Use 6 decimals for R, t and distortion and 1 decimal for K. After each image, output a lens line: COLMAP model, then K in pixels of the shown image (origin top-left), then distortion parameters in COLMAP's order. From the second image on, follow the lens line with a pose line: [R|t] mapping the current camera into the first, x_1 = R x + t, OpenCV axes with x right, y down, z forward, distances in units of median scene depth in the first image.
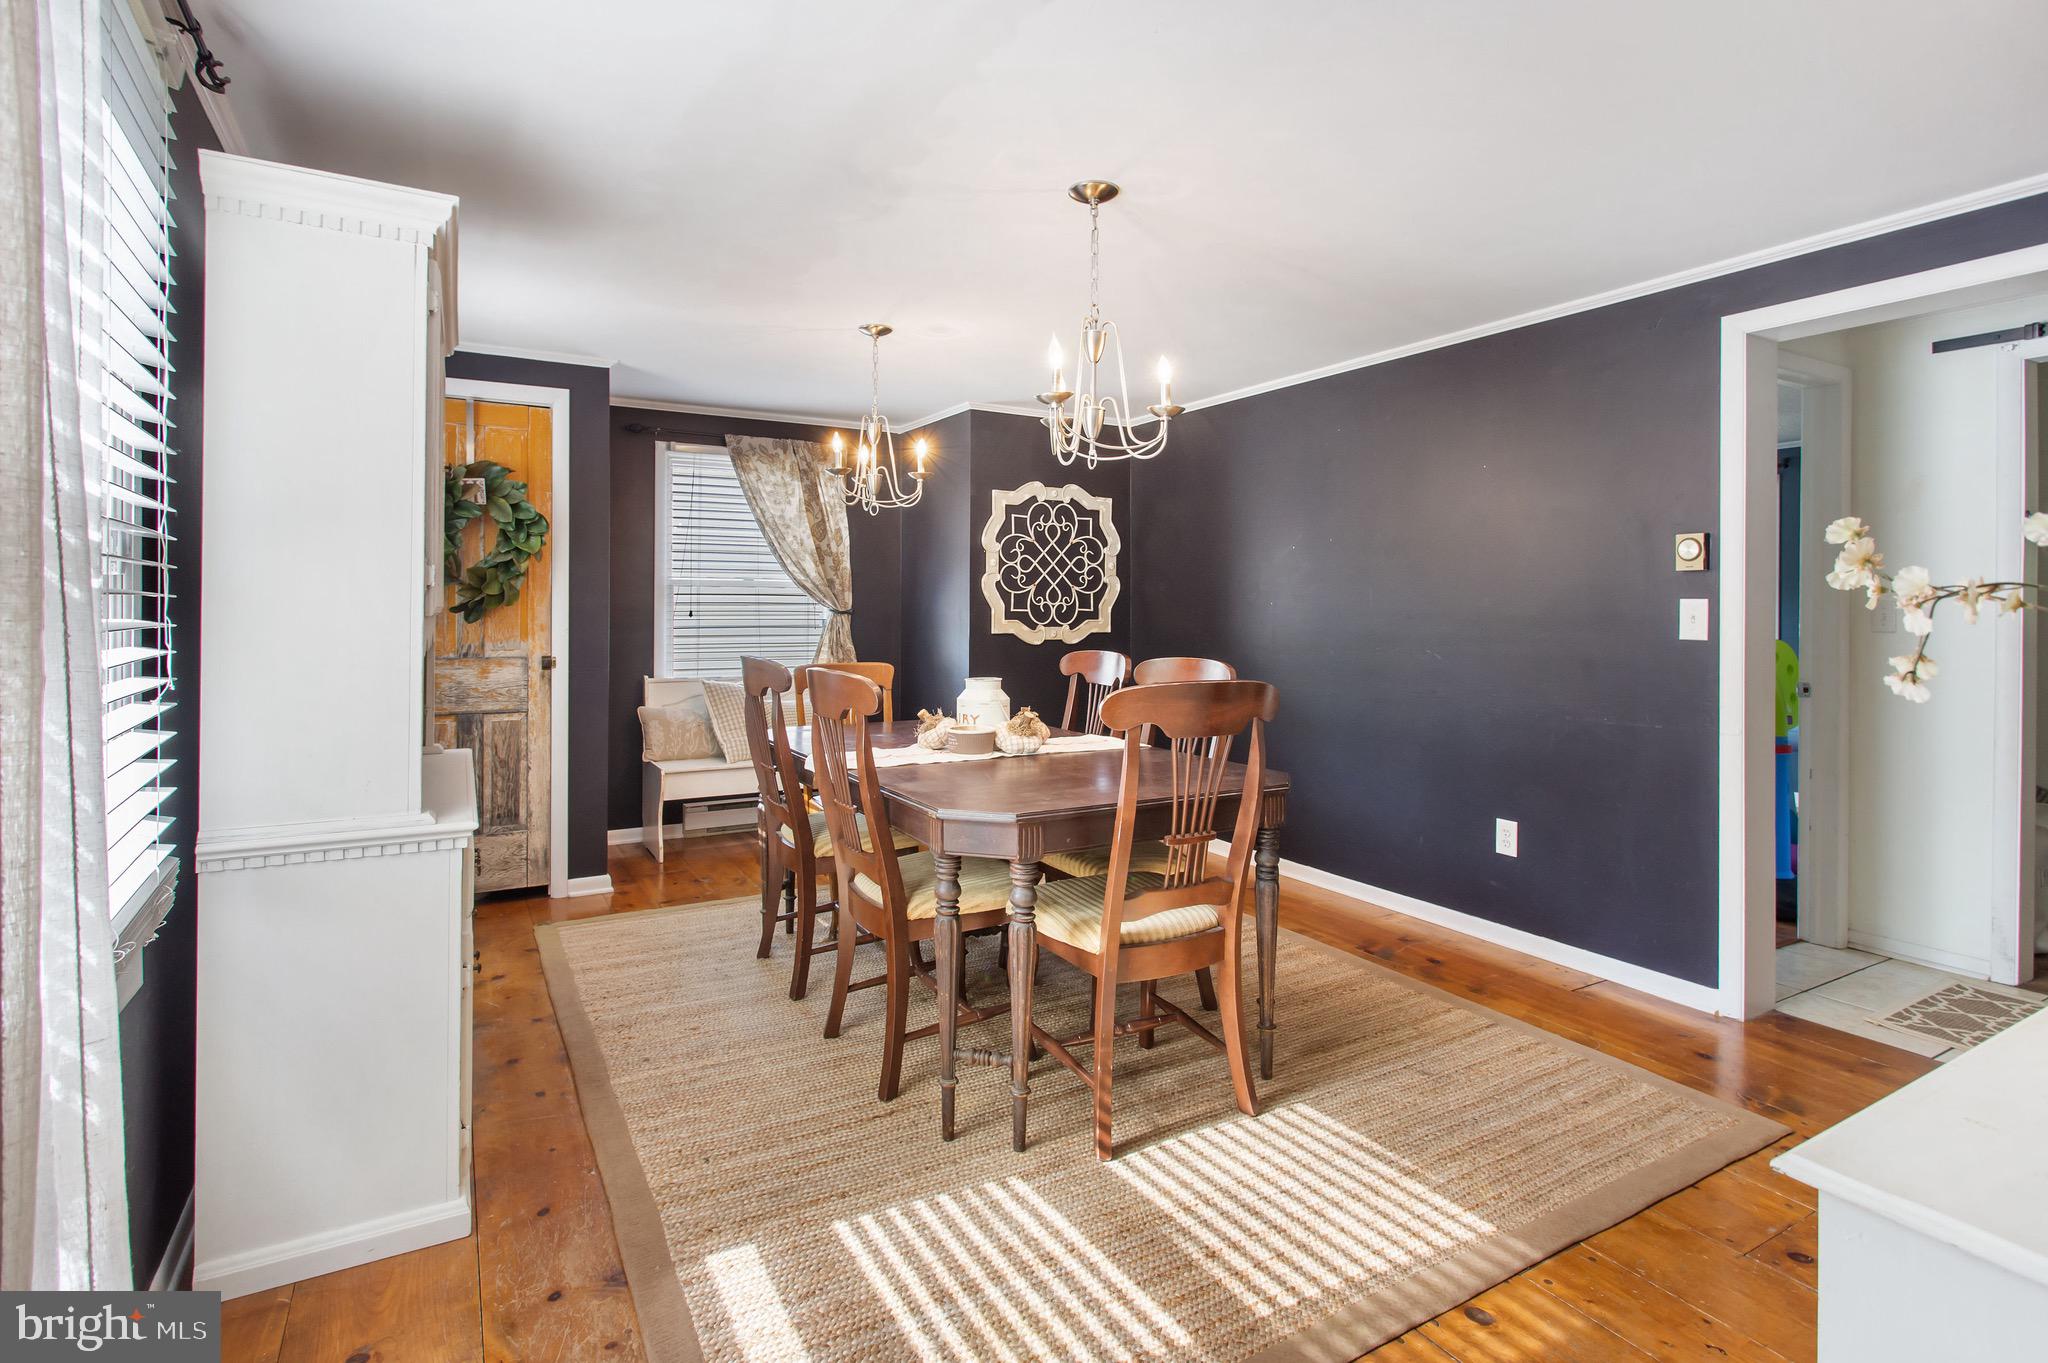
lens RADIAL K [[995.2, 0, 1031.9], [0, 995.2, 609.8], [0, 0, 1]] dist [0.008257, 0.000721]
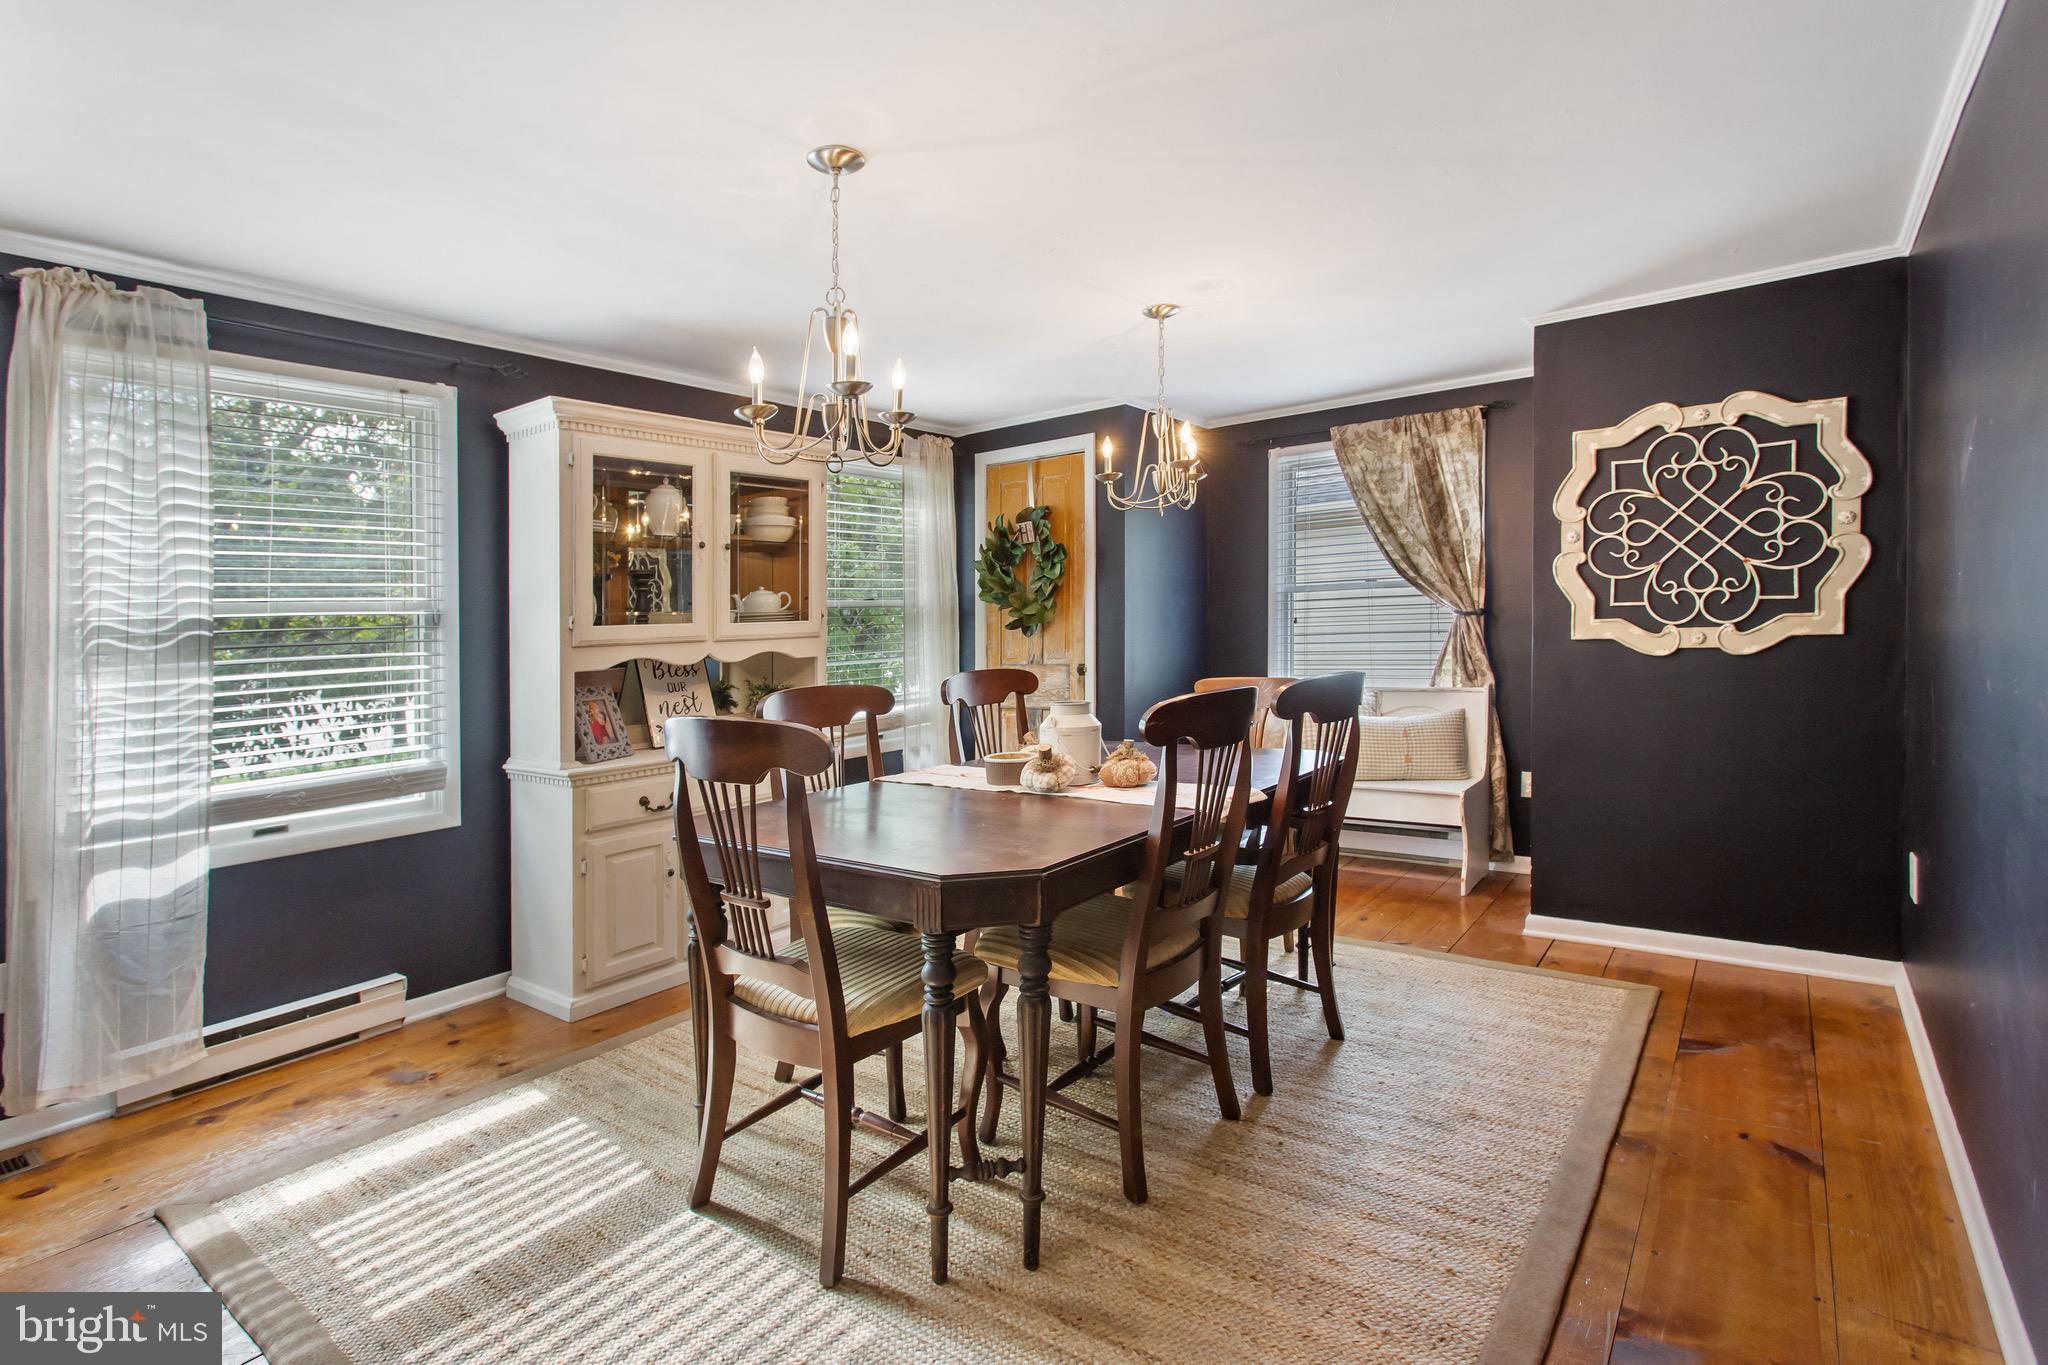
lens RADIAL K [[979.4, 0, 1027.6], [0, 979.4, 626.3], [0, 0, 1]] dist [-0.000808, 0.000314]
pose [[0.399394, -0.017327, -0.916616, 0.422547], [0.038743, 0.999247, -0.002008, 0.001278], [0.915960, -0.034711, 0.399765, 0.366229]]
